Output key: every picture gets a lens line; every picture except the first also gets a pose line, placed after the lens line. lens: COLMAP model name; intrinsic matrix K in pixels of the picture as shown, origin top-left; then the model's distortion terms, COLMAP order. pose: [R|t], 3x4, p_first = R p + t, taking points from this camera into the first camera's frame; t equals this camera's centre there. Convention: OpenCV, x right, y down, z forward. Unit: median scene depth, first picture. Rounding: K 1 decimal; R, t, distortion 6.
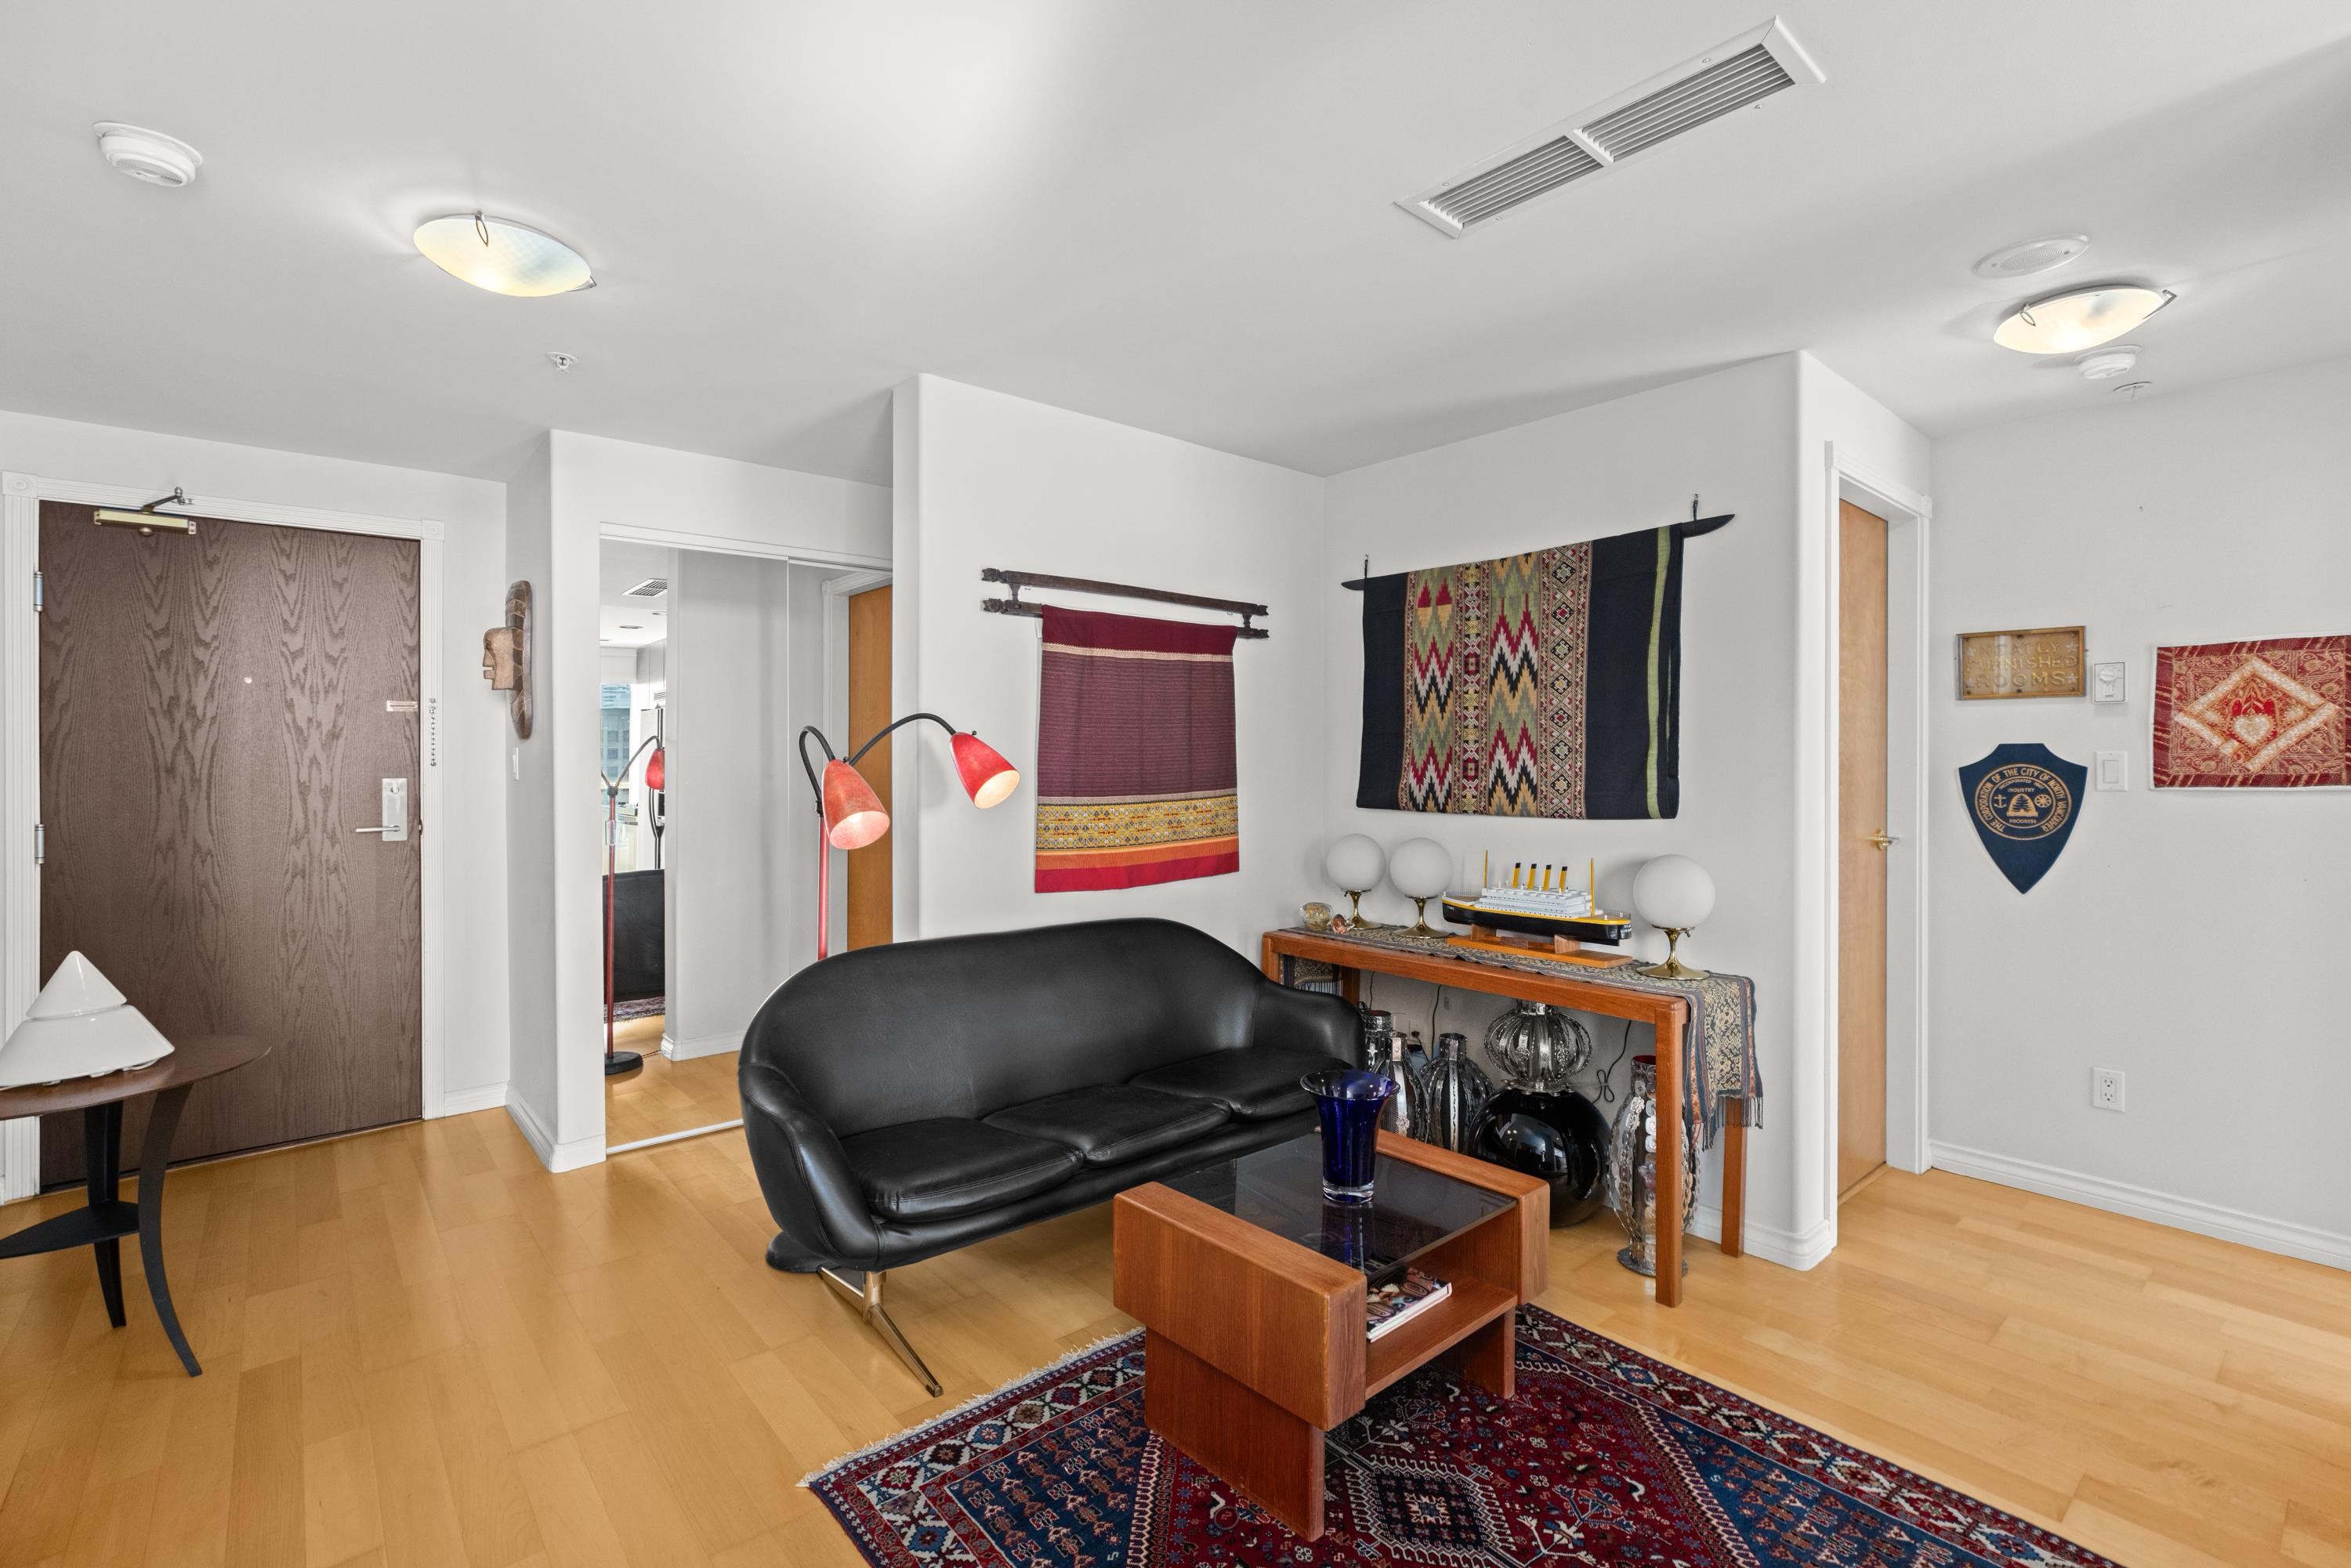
lens RADIAL K [[1056.4, 0, 1178.5], [0, 1056.4, 766.6], [0, 0, 1]] dist [-0.026285, 0.015398]
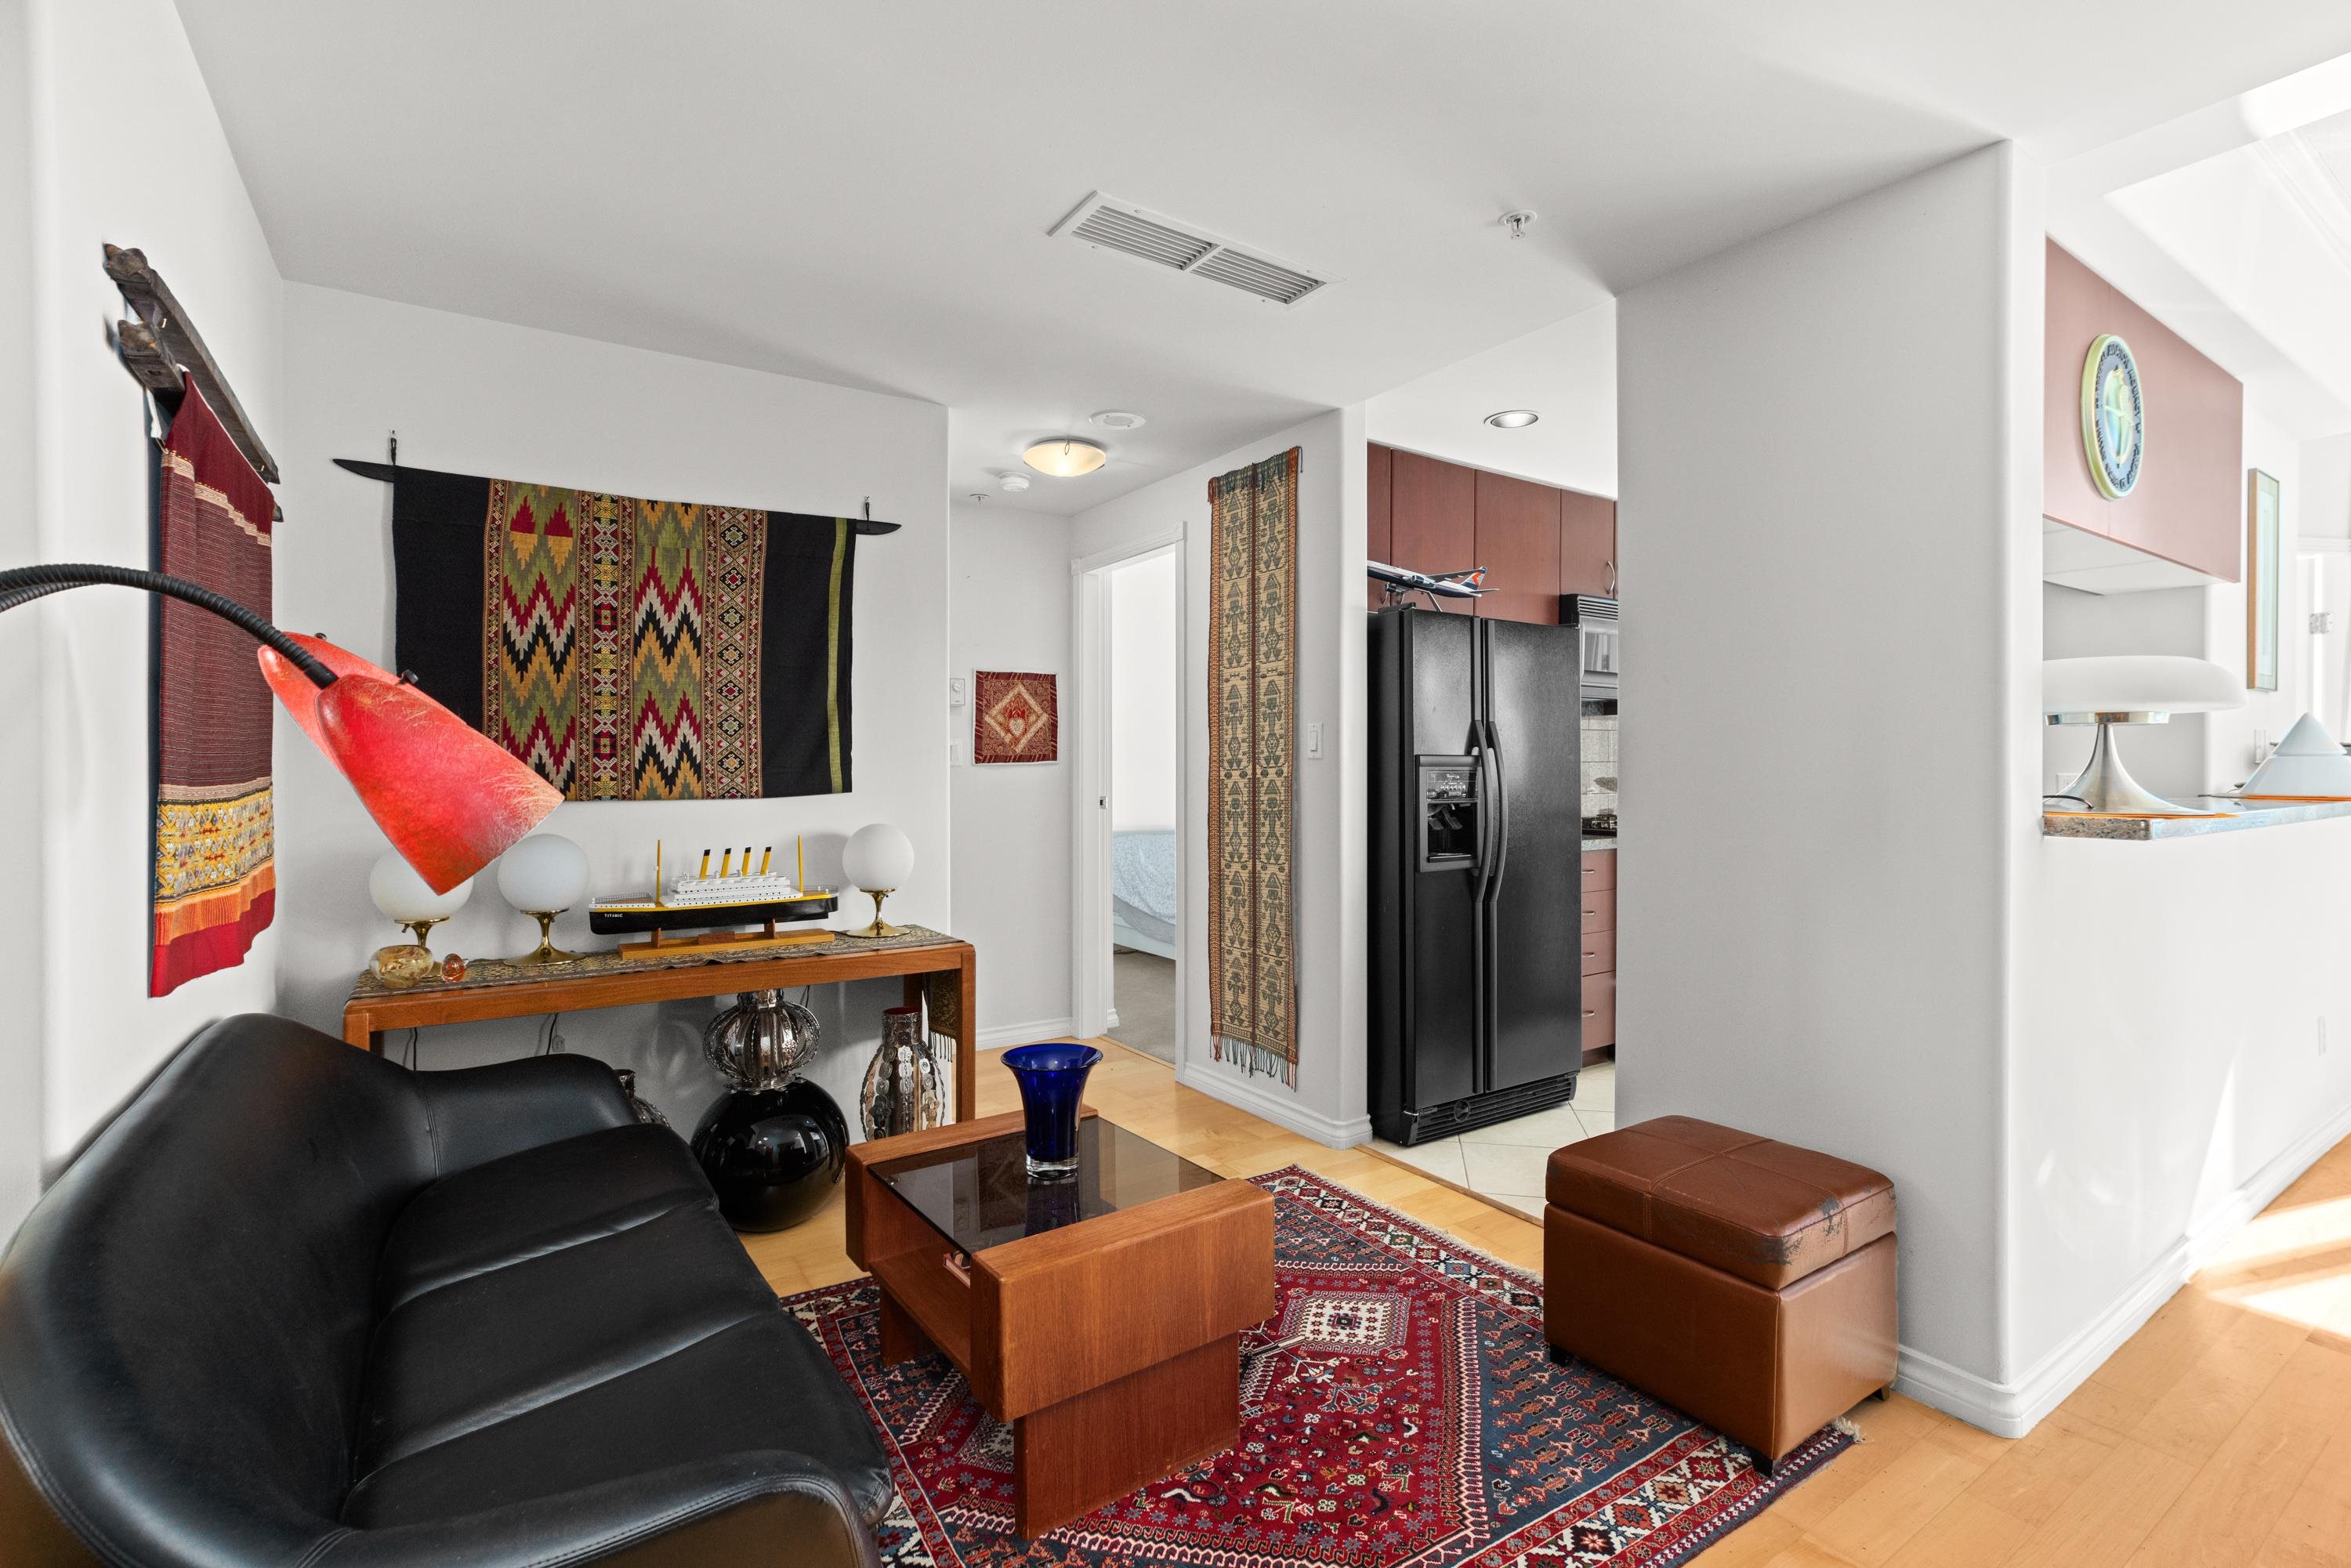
lens RADIAL K [[1059.5, 0, 1180.9], [0, 1059.5, 773.7], [0, 0, 1]] dist [-0.024855, 0.014985]
pose [[0.122501, -0.010122, 0.992417, -0.502853], [0.005883, 0.999938, 0.009473, 0.019991], [-0.992451, 0.004678, 0.122553, 0.476616]]
